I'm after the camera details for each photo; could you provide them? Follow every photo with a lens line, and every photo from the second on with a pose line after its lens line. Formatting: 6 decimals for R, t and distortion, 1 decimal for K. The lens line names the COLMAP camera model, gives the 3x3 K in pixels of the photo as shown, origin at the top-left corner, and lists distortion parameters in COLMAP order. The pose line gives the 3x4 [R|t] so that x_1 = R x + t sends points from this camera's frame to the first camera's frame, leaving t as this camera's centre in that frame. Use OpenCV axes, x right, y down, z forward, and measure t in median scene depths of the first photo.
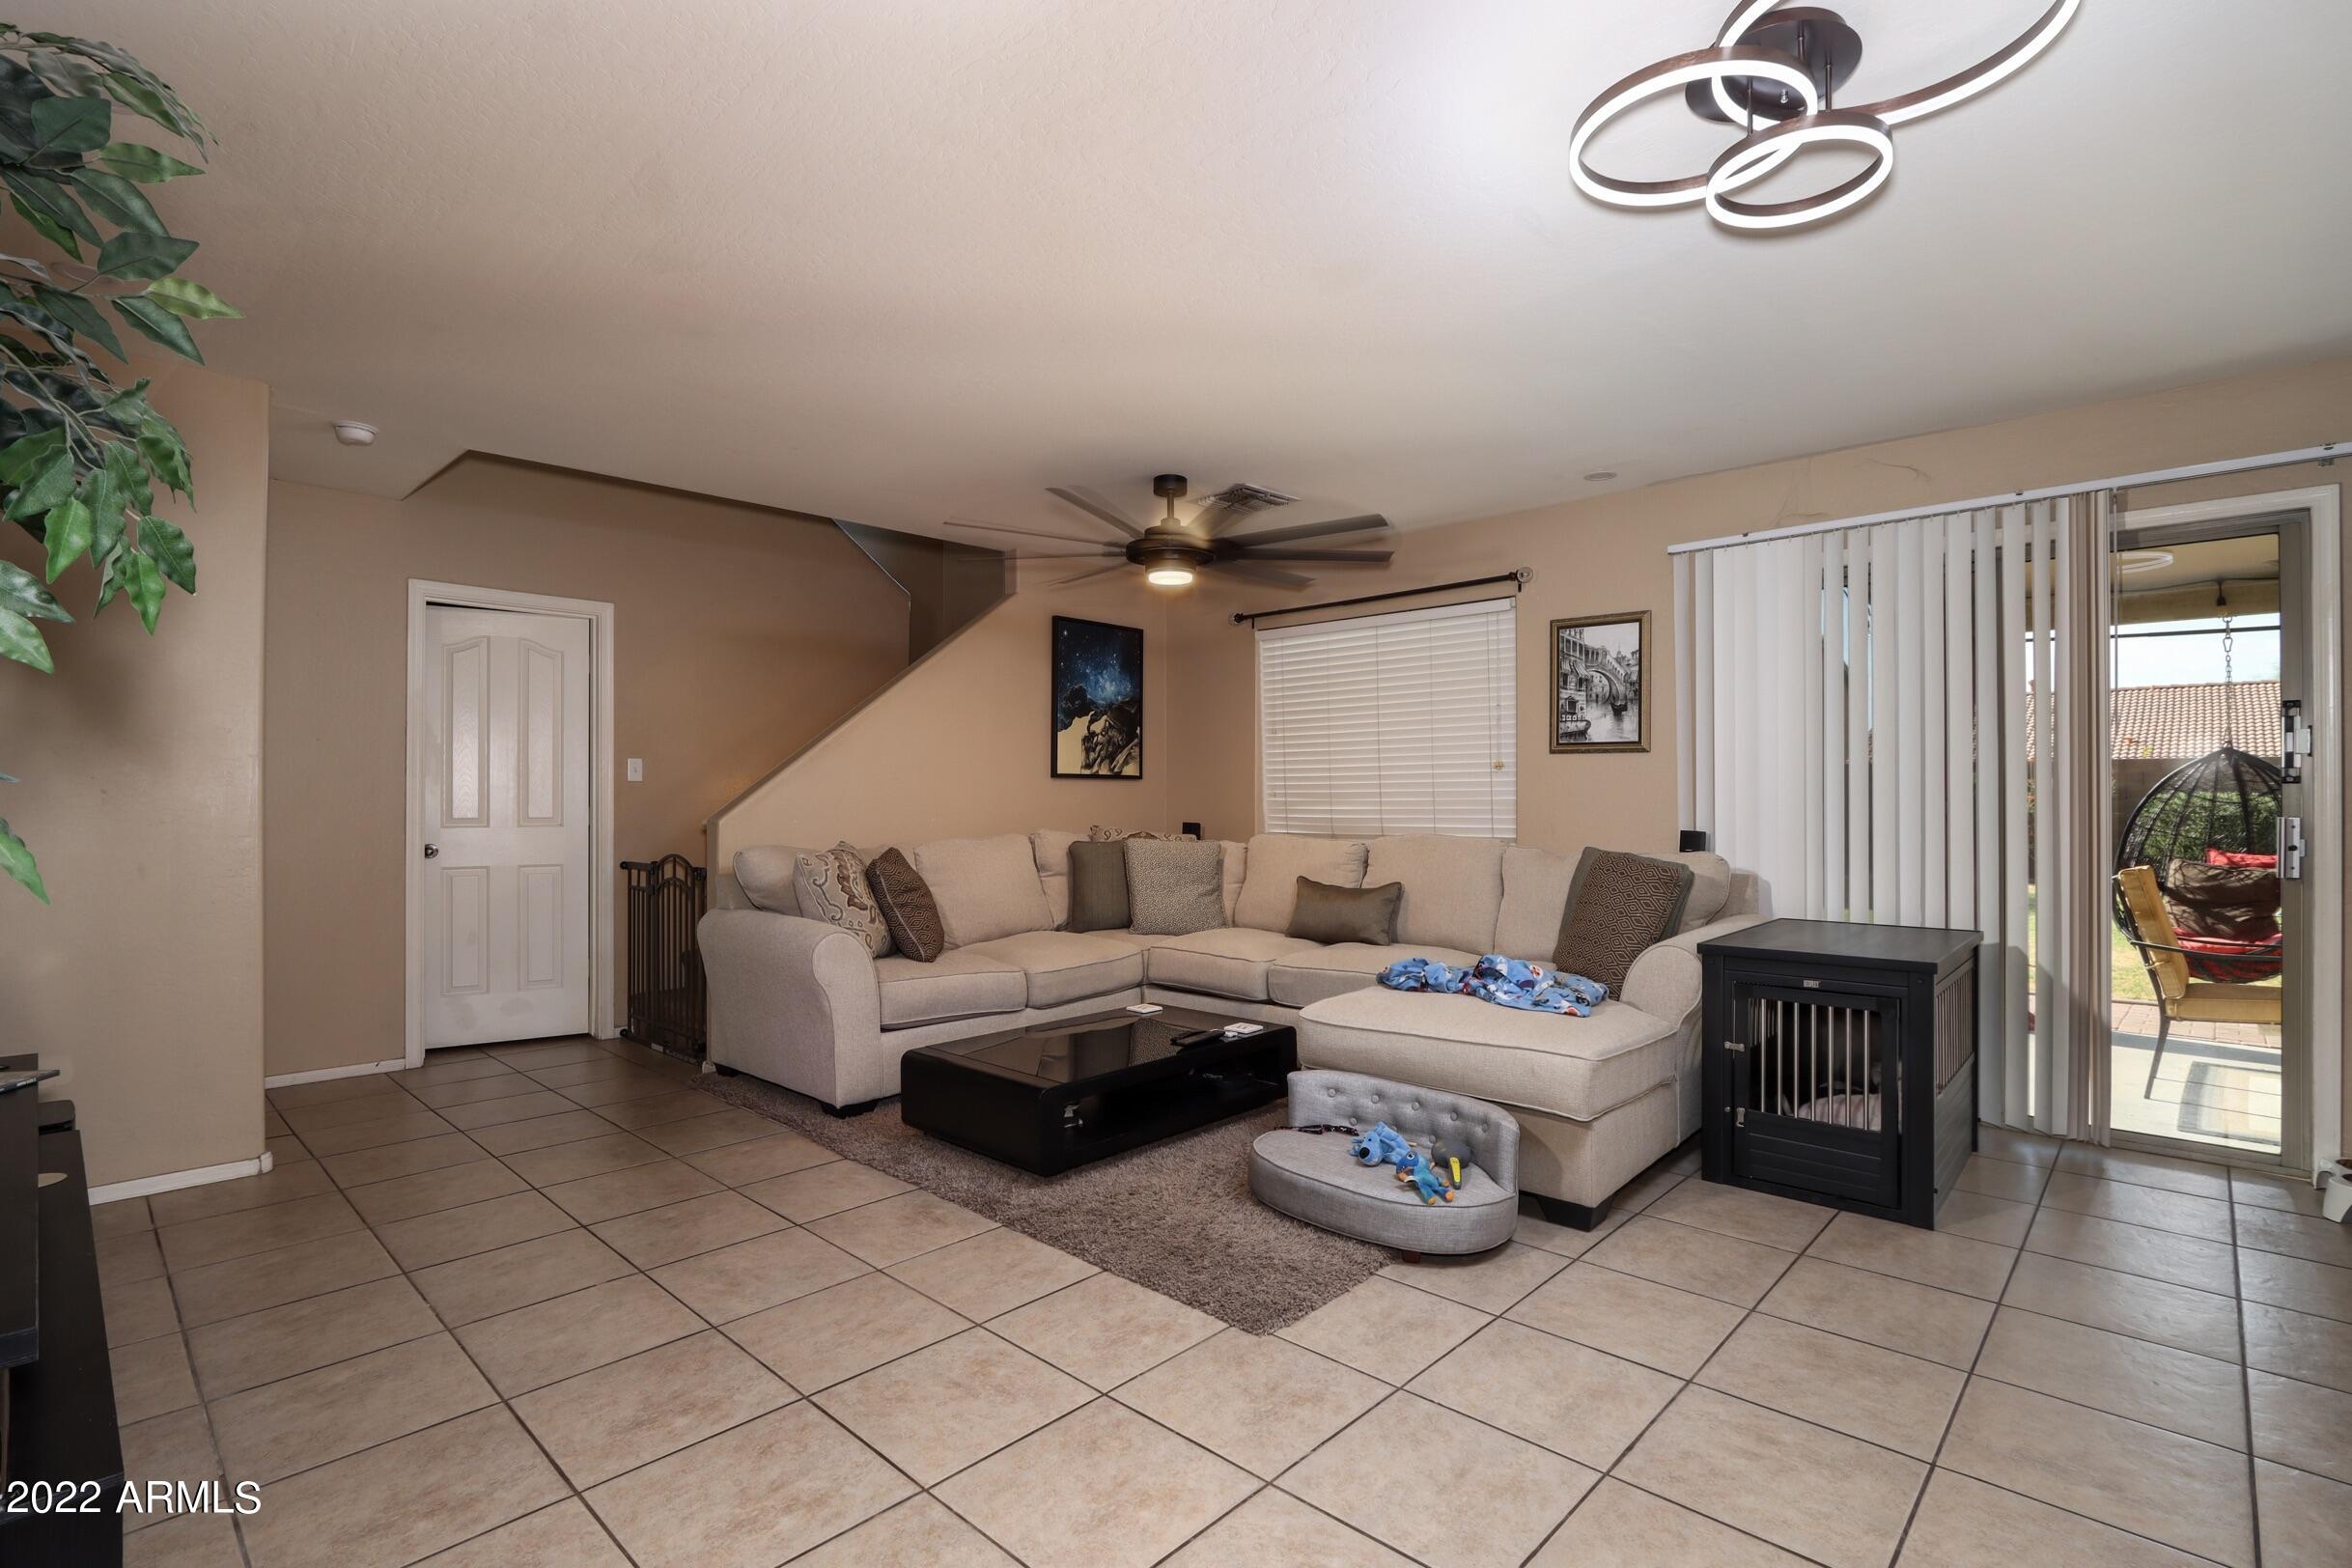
lens RADIAL K [[1093.4, 0, 1176.0], [0, 1093.4, 784.0], [0, 0, 1]] dist [-0.001831, 0.000012]
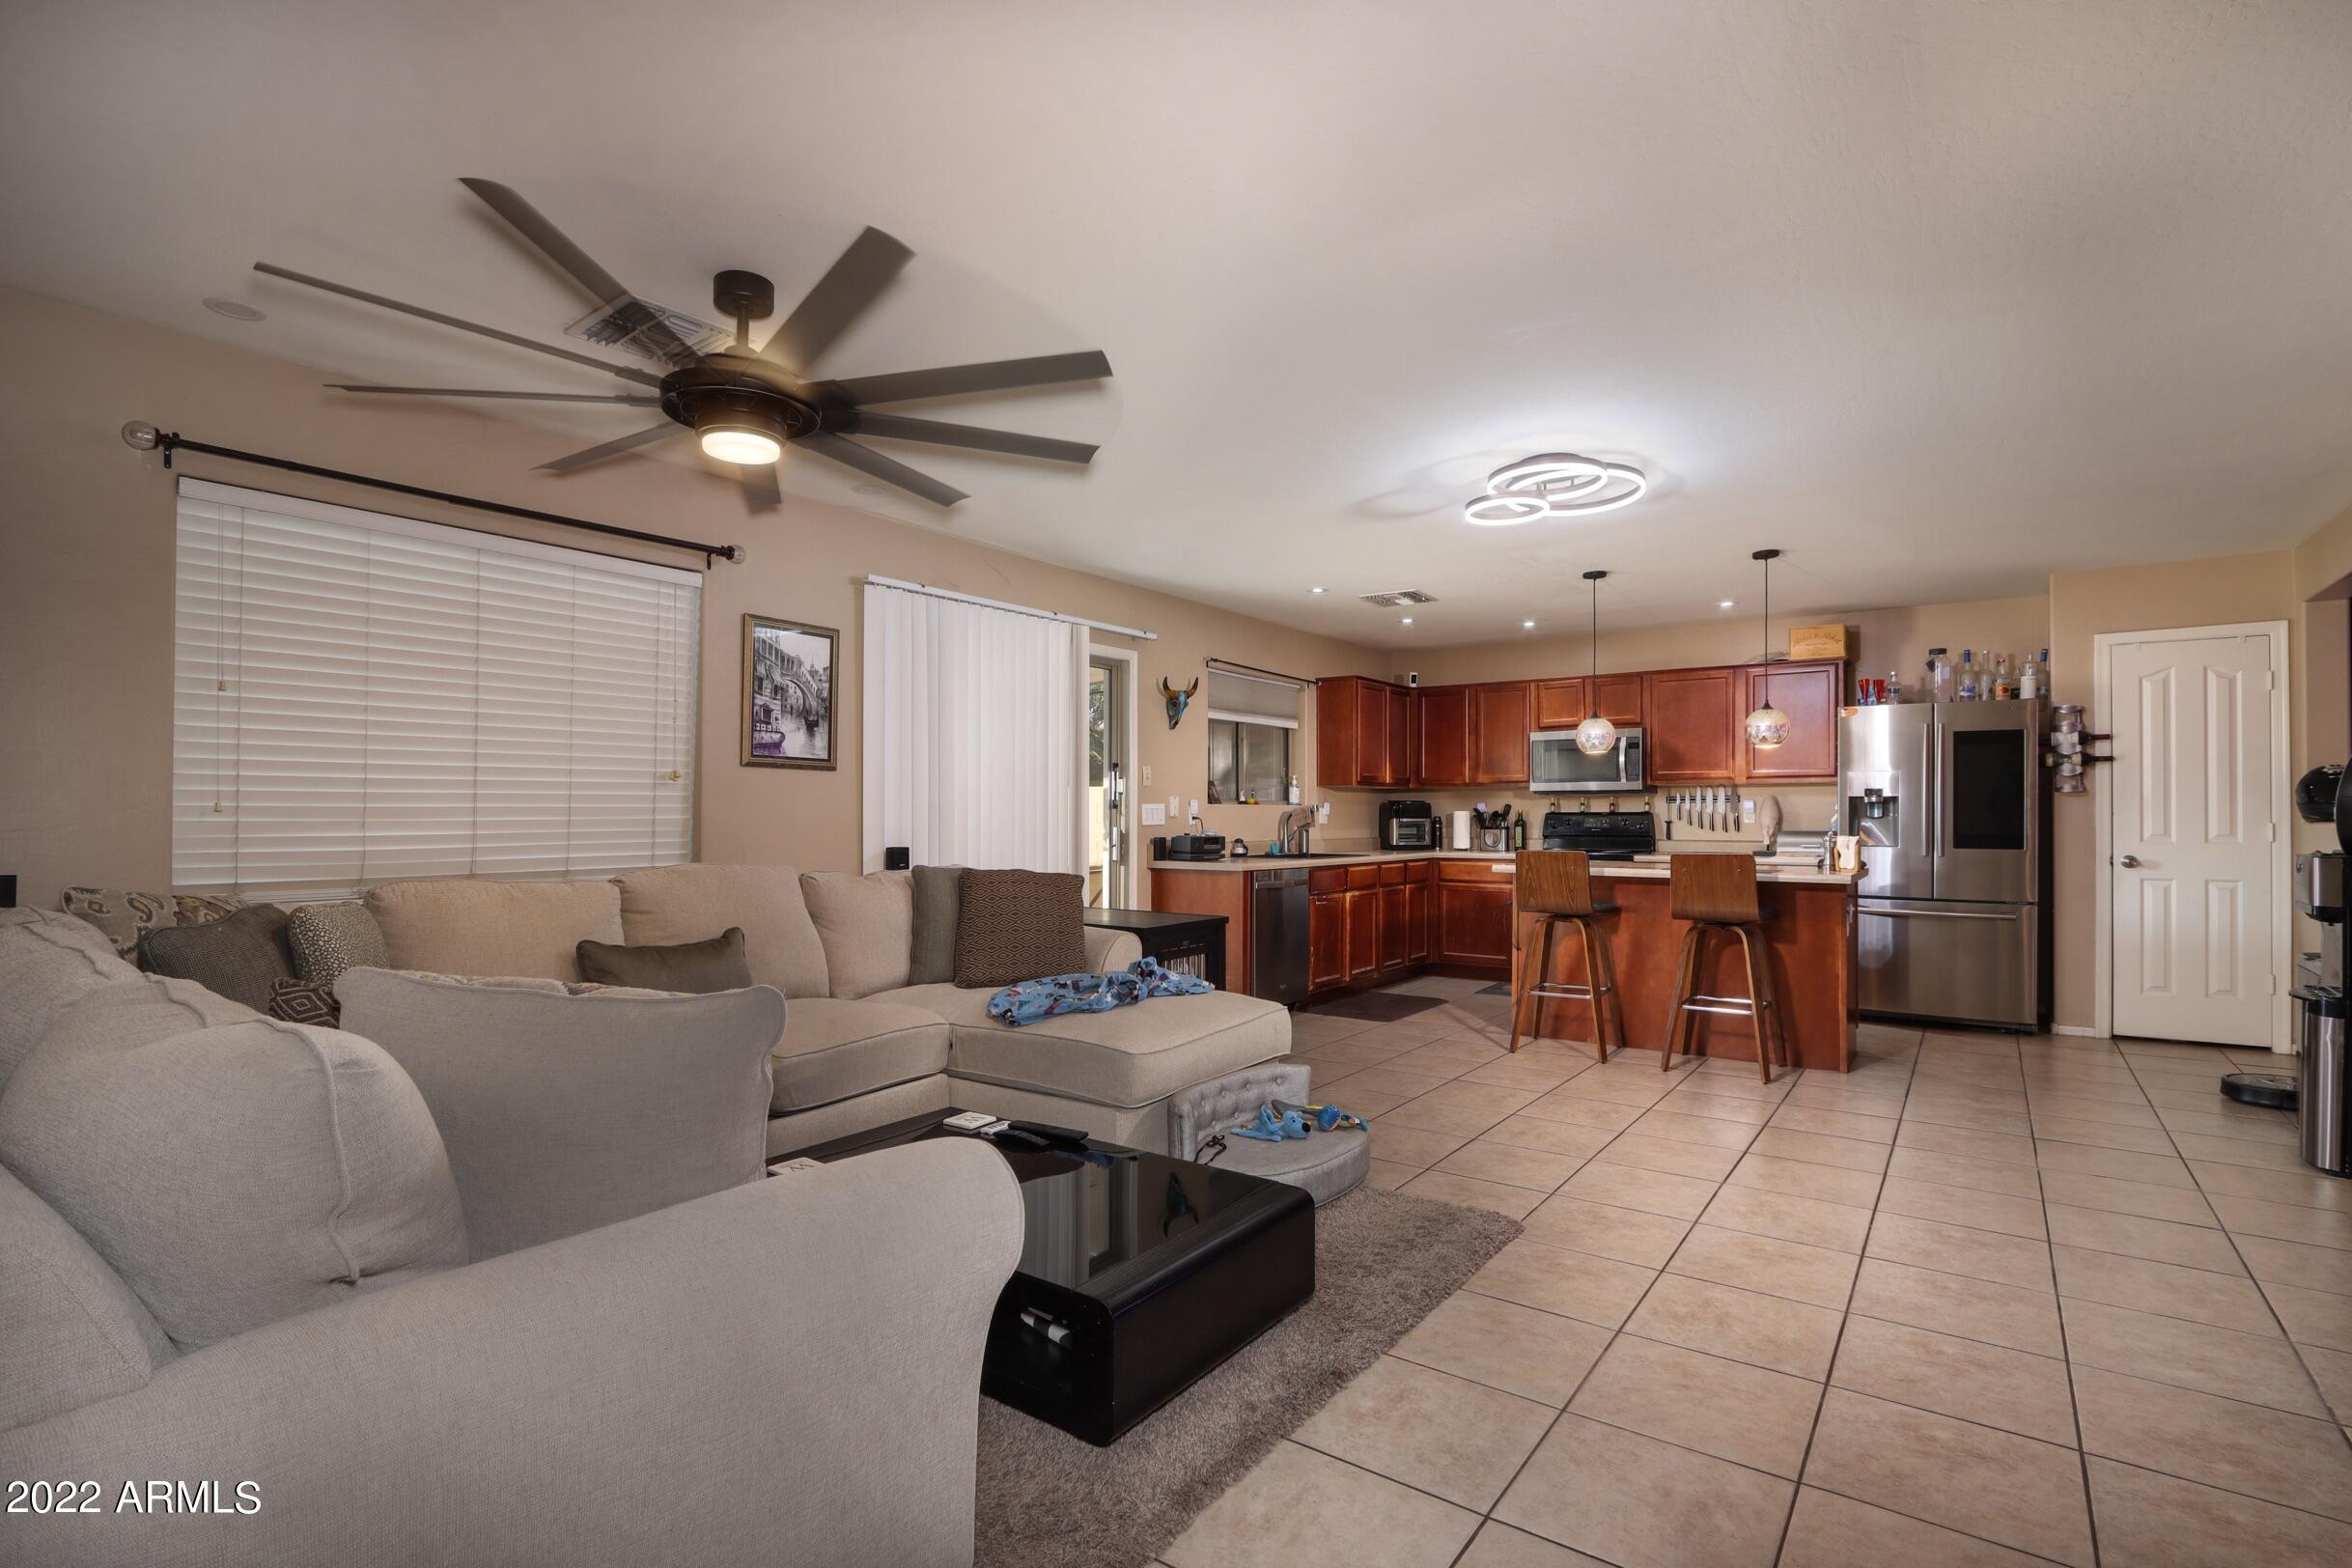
lens RADIAL K [[1106.4, 0, 1172.3], [0, 1106.4, 804.8], [0, 0, 1]] dist [-0.004206, -0.000196]
pose [[-0.125877, 0.007364, 0.992019, -0.601087], [-0.012391, 0.999883, -0.008995, 0.007413], [-0.991968, -0.013424, -0.125771, 0.803551]]
